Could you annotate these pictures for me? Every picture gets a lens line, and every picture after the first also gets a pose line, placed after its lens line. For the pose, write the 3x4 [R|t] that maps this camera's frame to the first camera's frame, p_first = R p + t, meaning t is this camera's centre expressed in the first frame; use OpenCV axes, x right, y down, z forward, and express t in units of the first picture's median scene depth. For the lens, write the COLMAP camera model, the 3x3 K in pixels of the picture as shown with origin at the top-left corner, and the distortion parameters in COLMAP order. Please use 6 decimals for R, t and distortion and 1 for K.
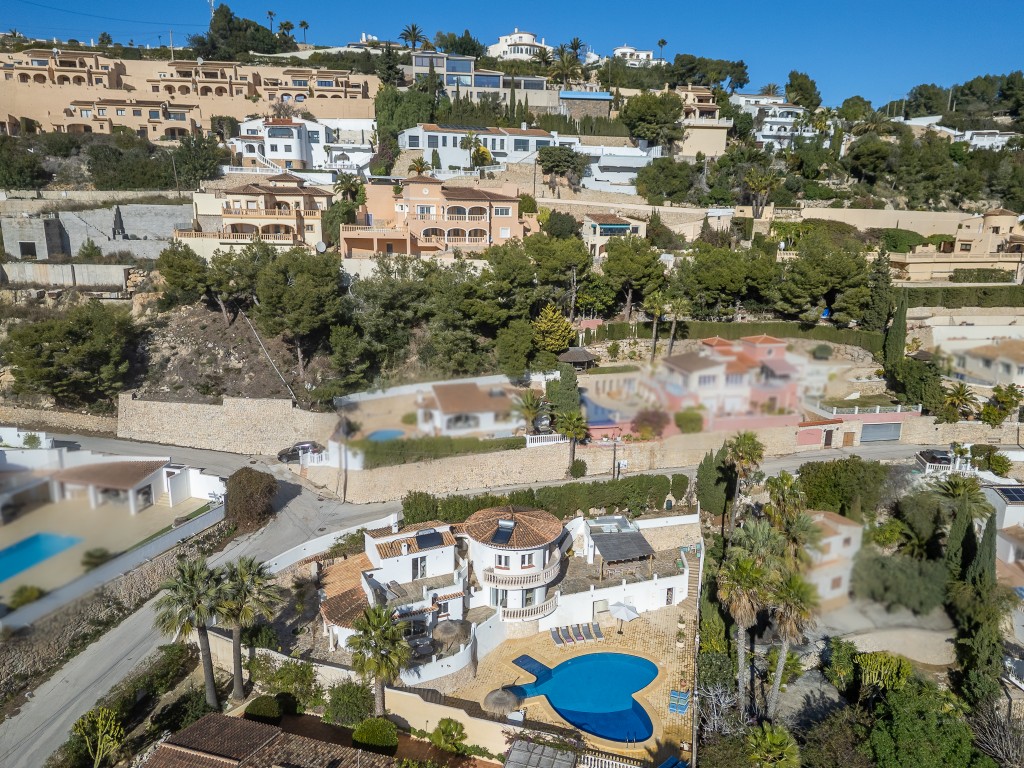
lens RADIAL K [[737.5, 0, 514.5], [0, 737.5, 382.6], [0, 0, 1]] dist [0.076389, -0.070253]
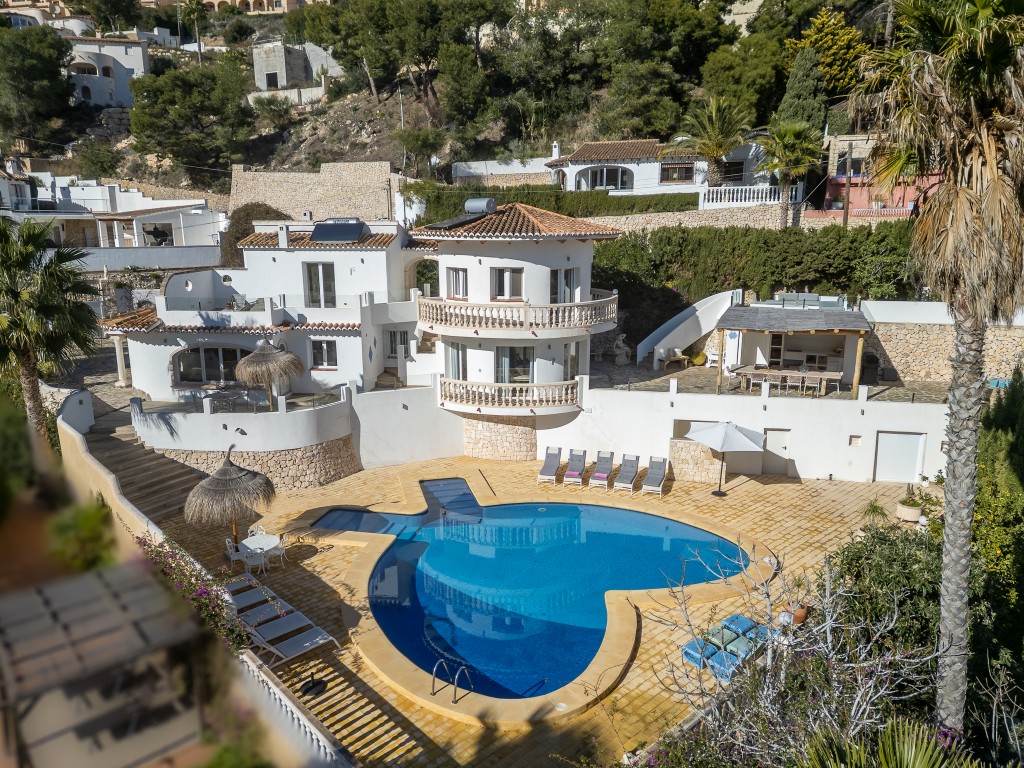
lens RADIAL K [[737.5, 0, 506.7], [0, 737.5, 383.8], [0, 0, 1]] dist [0.076389, -0.070253]
pose [[0.844554, 0.095987, -0.526797, 0.248057], [-0.112263, 0.993678, 0.001078, 0.289978], [0.523570, 0.058229, 0.849991, 0.607437]]
